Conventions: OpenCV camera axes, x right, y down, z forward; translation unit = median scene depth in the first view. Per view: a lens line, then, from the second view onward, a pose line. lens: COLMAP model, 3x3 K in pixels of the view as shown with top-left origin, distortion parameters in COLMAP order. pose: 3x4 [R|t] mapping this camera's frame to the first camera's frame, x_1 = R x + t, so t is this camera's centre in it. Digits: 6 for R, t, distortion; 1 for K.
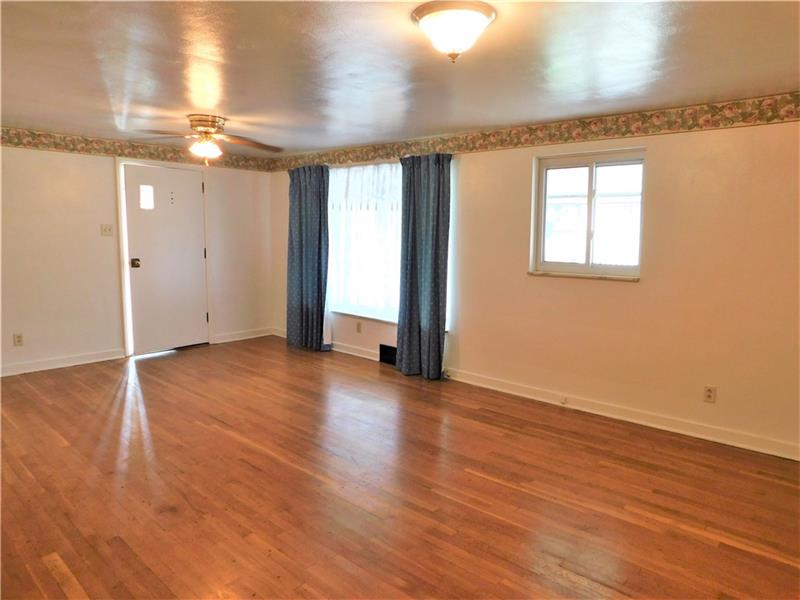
lens RADIAL K [[544.8, 0, 403.2], [0, 544.8, 300.0], [0, 0, 1]] dist [-0.086283, 0.065999]
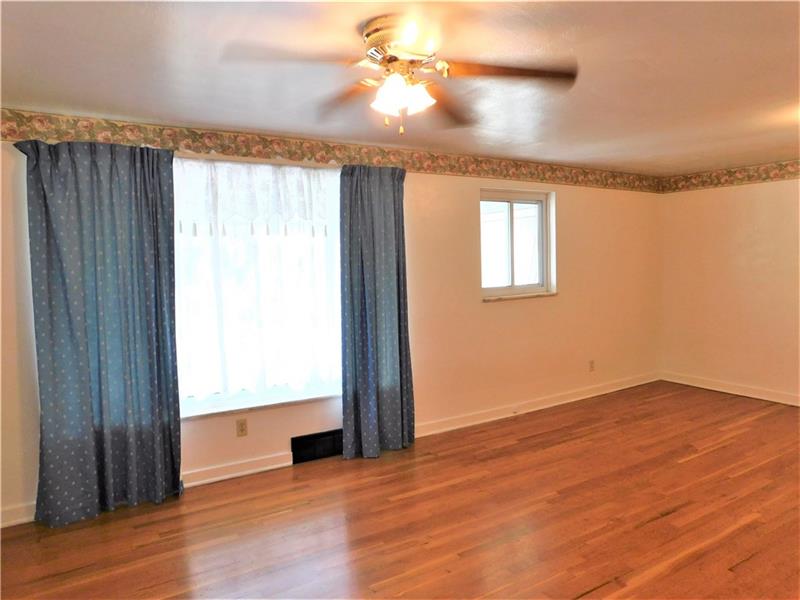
lens RADIAL K [[544.8, 0, 403.2], [0, 544.8, 300.0], [0, 0, 1]] dist [-0.086283, 0.065999]
pose [[0.272202, -0.091979, 0.957834, -0.810361], [0.147132, 0.987694, 0.053034, -0.130013], [-0.950925, 0.126492, 0.282385, 0.875207]]
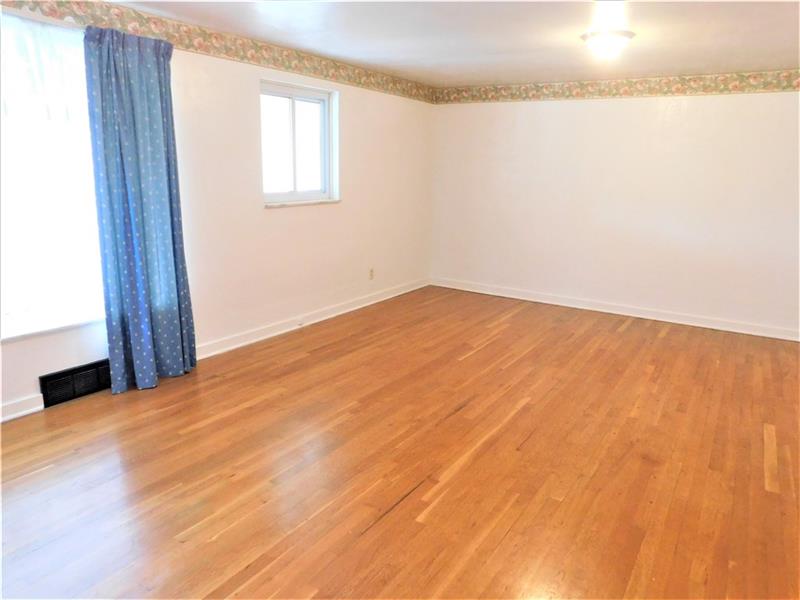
lens RADIAL K [[544.8, 0, 403.2], [0, 544.8, 300.0], [0, 0, 1]] dist [-0.086283, 0.065999]
pose [[-0.160004, -0.249942, 0.954949, -0.754737], [0.099351, 0.958423, 0.267498, -0.124067], [-0.982104, 0.137676, -0.128520, 0.931091]]
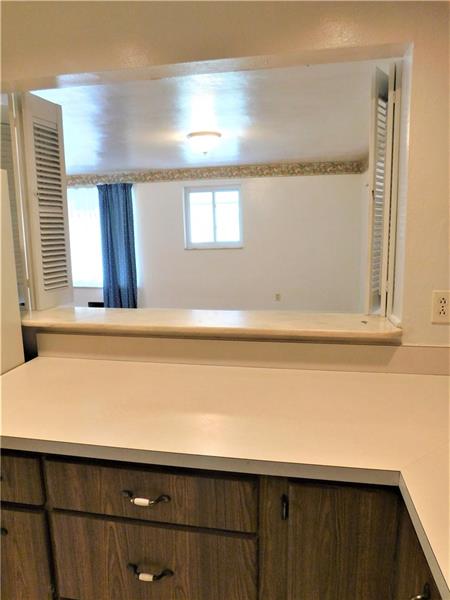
lens RADIAL K [[408.6, 0, 225.0], [0, 408.6, 300.0], [0, 0, 1]] dist [-0.086283, 0.065999]
pose [[0.848233, -0.122436, 0.515278, -0.405712], [0.099525, 0.992428, 0.071977, 0.038101], [-0.520189, -0.009770, 0.853996, -0.279641]]
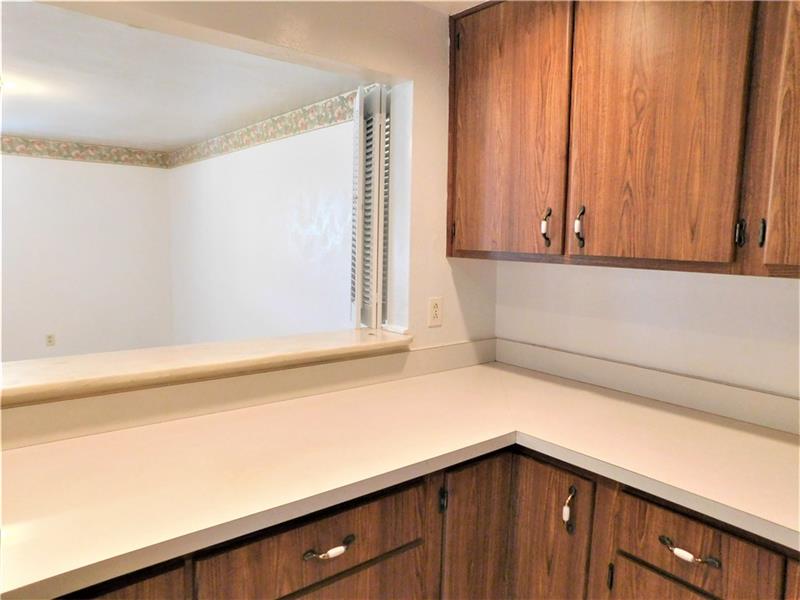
lens RADIAL K [[544.8, 0, 403.2], [0, 544.8, 300.0], [0, 0, 1]] dist [-0.086283, 0.065999]
pose [[0.135616, -0.117668, 0.983749, -0.584241], [0.107270, 0.988829, 0.103487, 0.019102], [-0.984937, 0.091492, 0.146723, -0.139066]]
